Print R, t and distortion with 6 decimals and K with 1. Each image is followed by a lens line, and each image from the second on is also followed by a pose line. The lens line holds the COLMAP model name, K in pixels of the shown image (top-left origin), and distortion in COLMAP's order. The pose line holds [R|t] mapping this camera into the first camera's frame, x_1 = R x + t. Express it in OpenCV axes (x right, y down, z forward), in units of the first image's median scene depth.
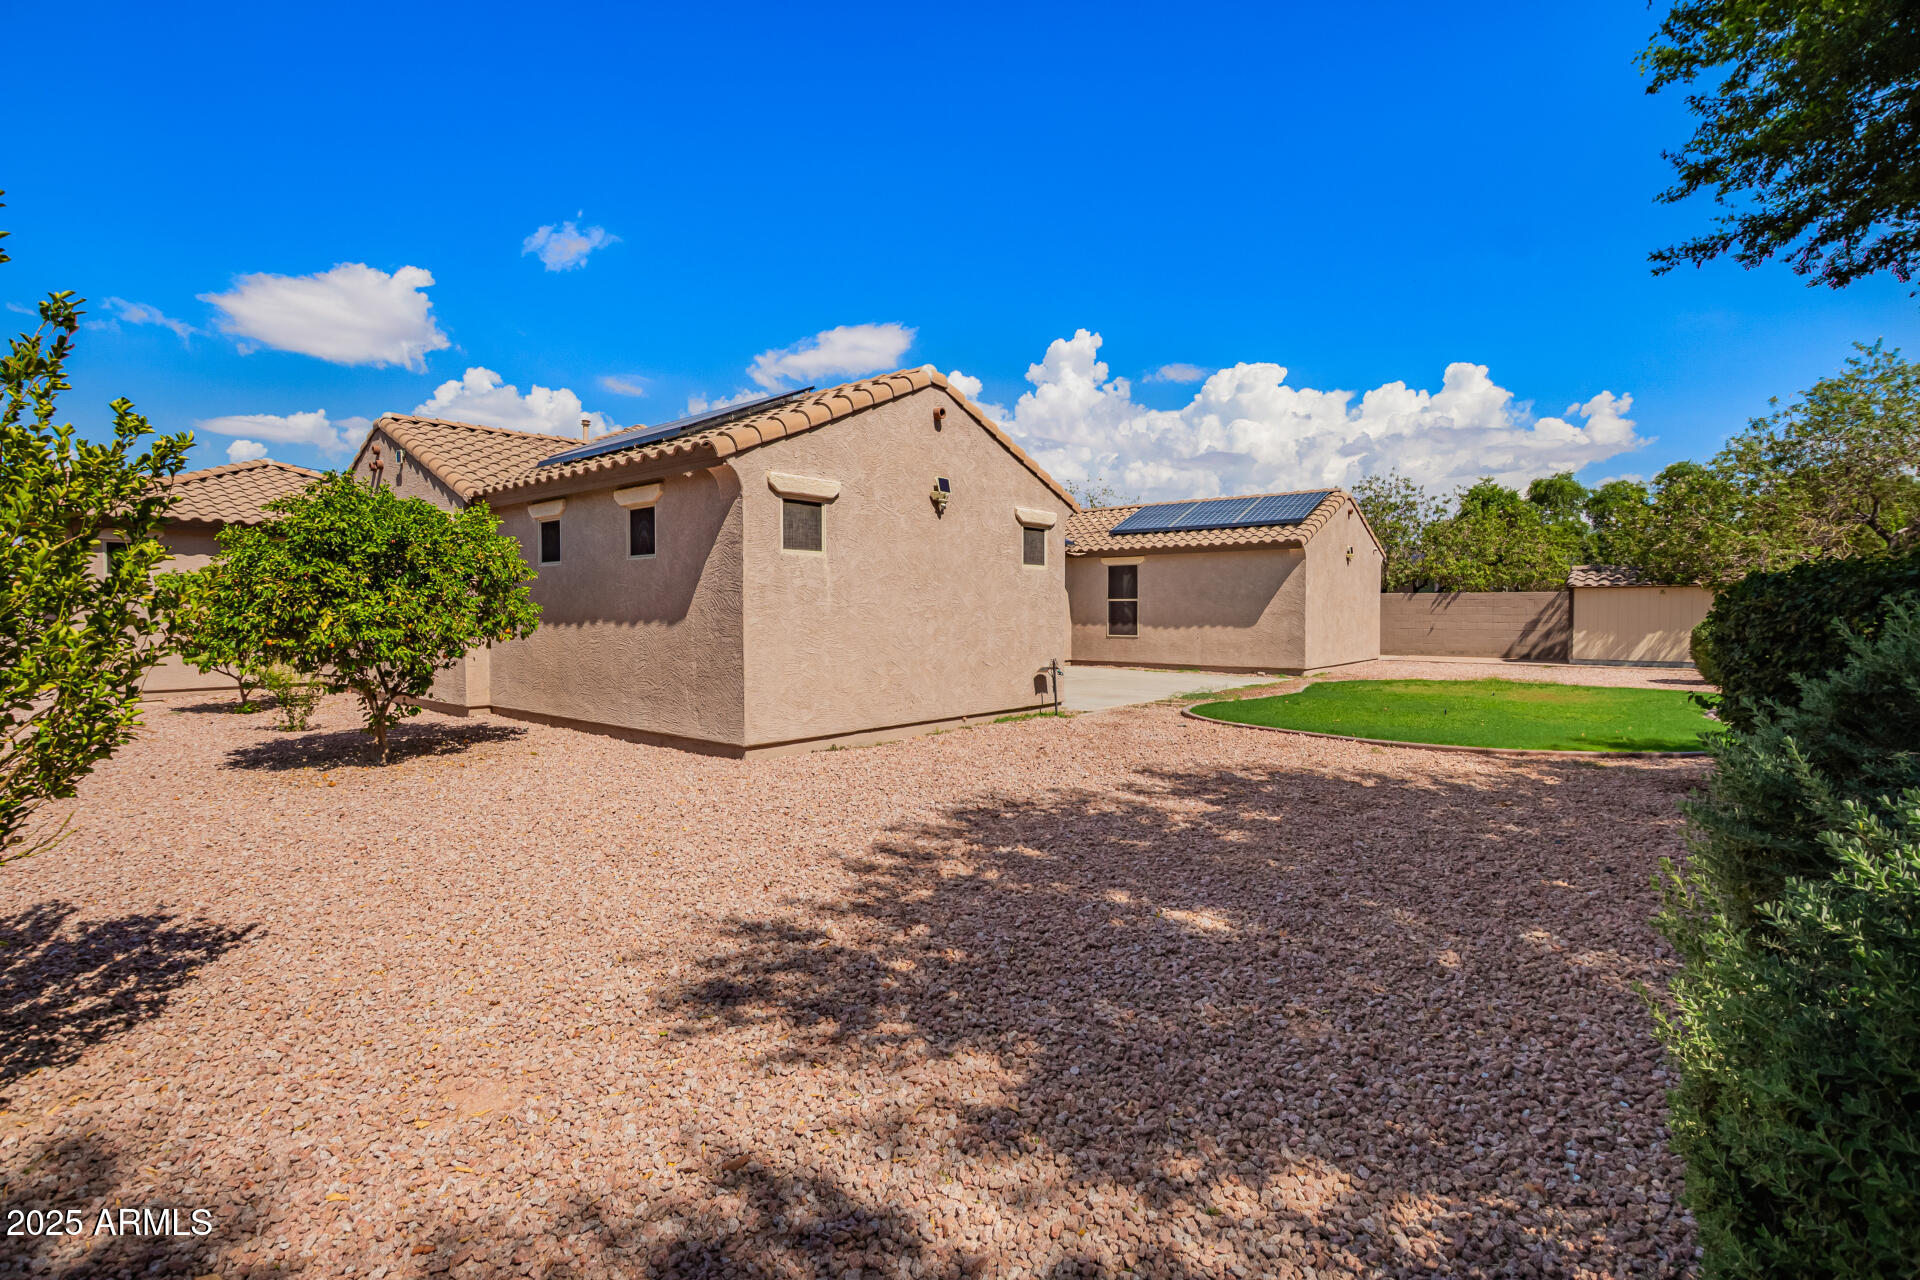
lens RADIAL K [[897.3, 0, 960.0], [0, 897.3, 640.0], [0, 0, 1]] dist [-0.024103, 0.000388]
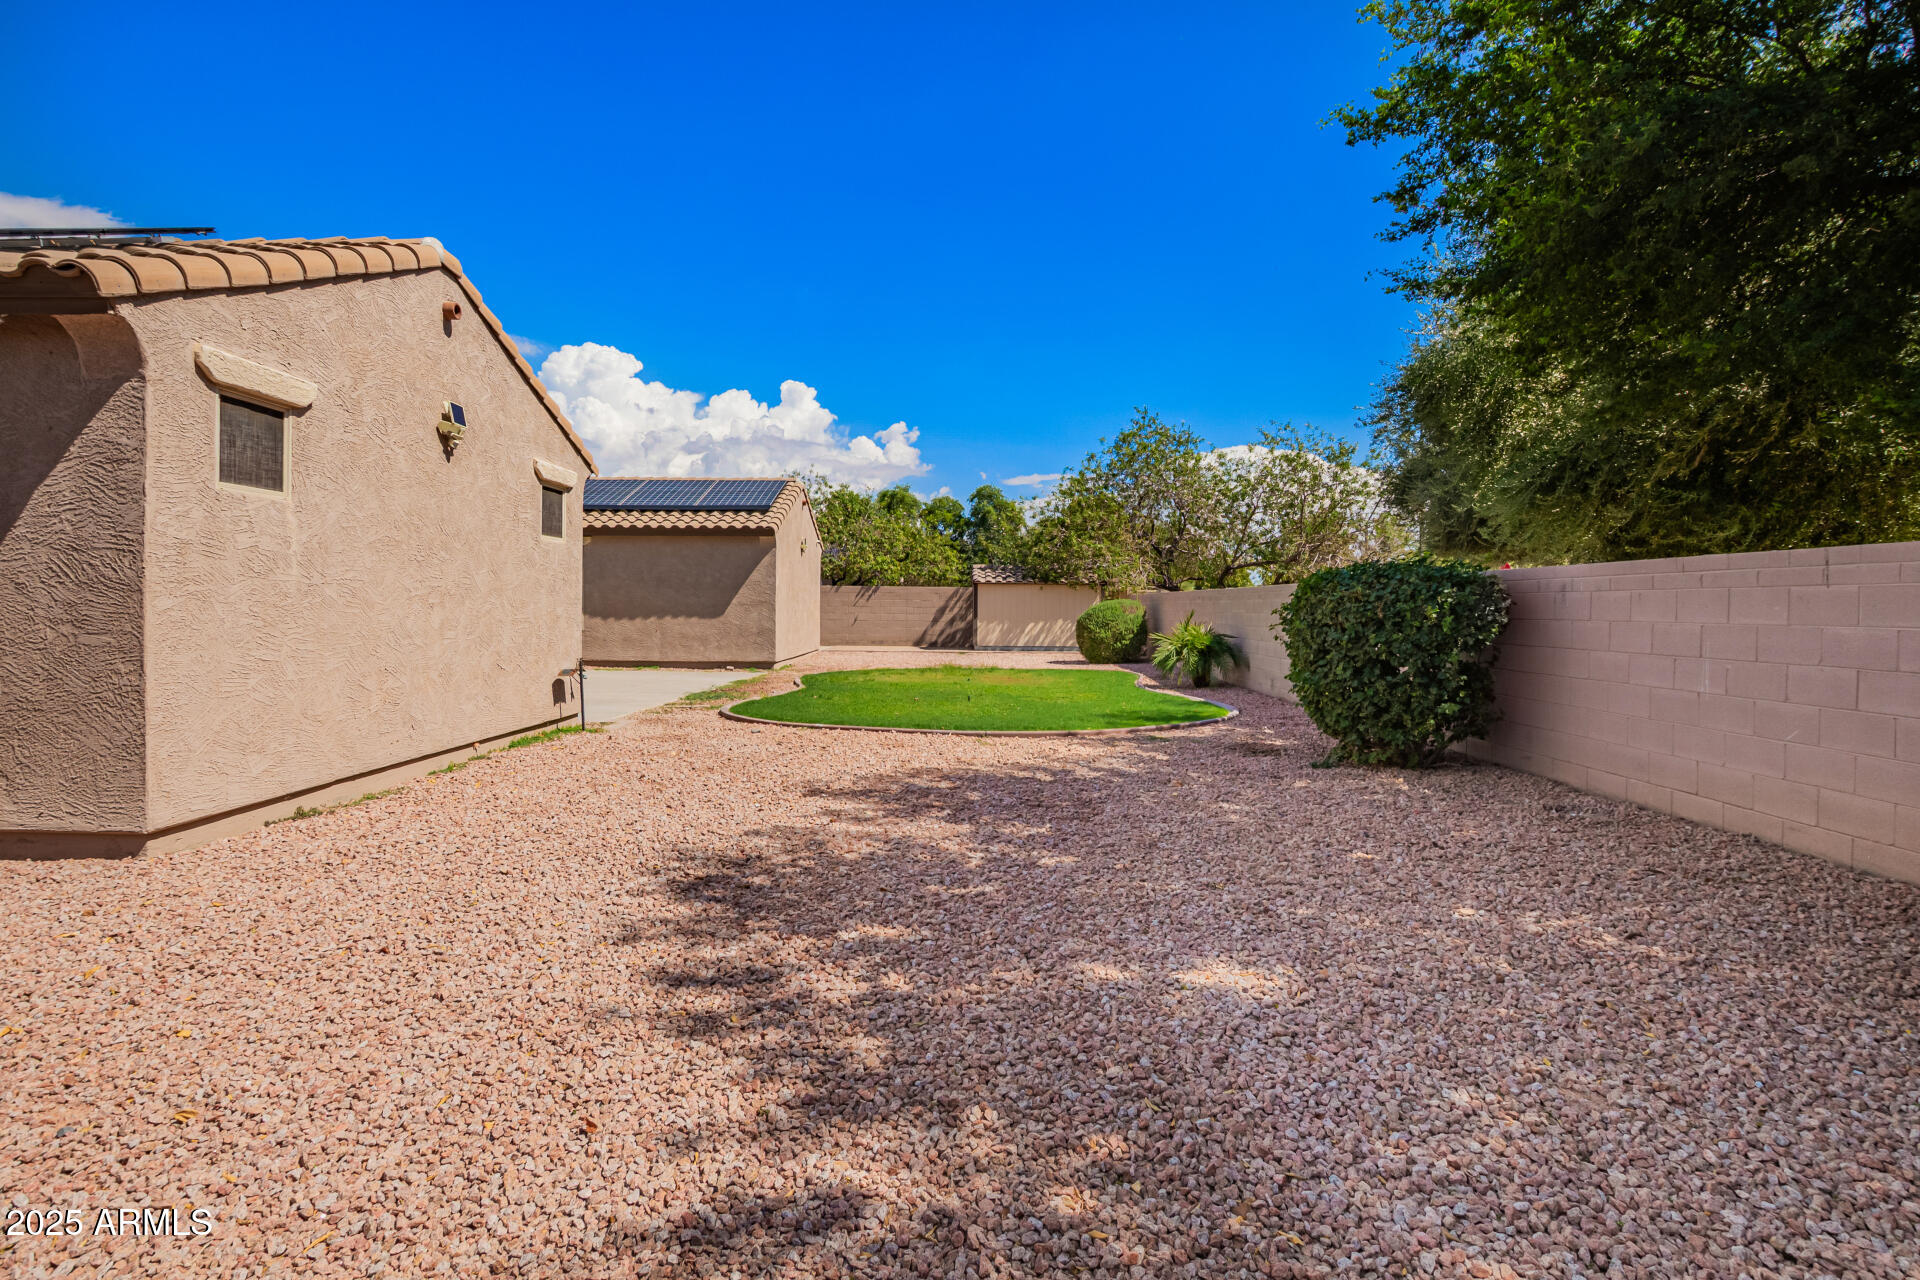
lens RADIAL K [[903.7, 0, 905.4], [0, 903.7, 615.0], [0, 0, 1]] dist [-0.019452, 0.000303]
pose [[0.771211, 0.000578, 0.636579, -0.211107], [0.012708, 0.999786, -0.016303, -0.000028], [-0.636453, 0.020662, 0.771039, 0.259245]]
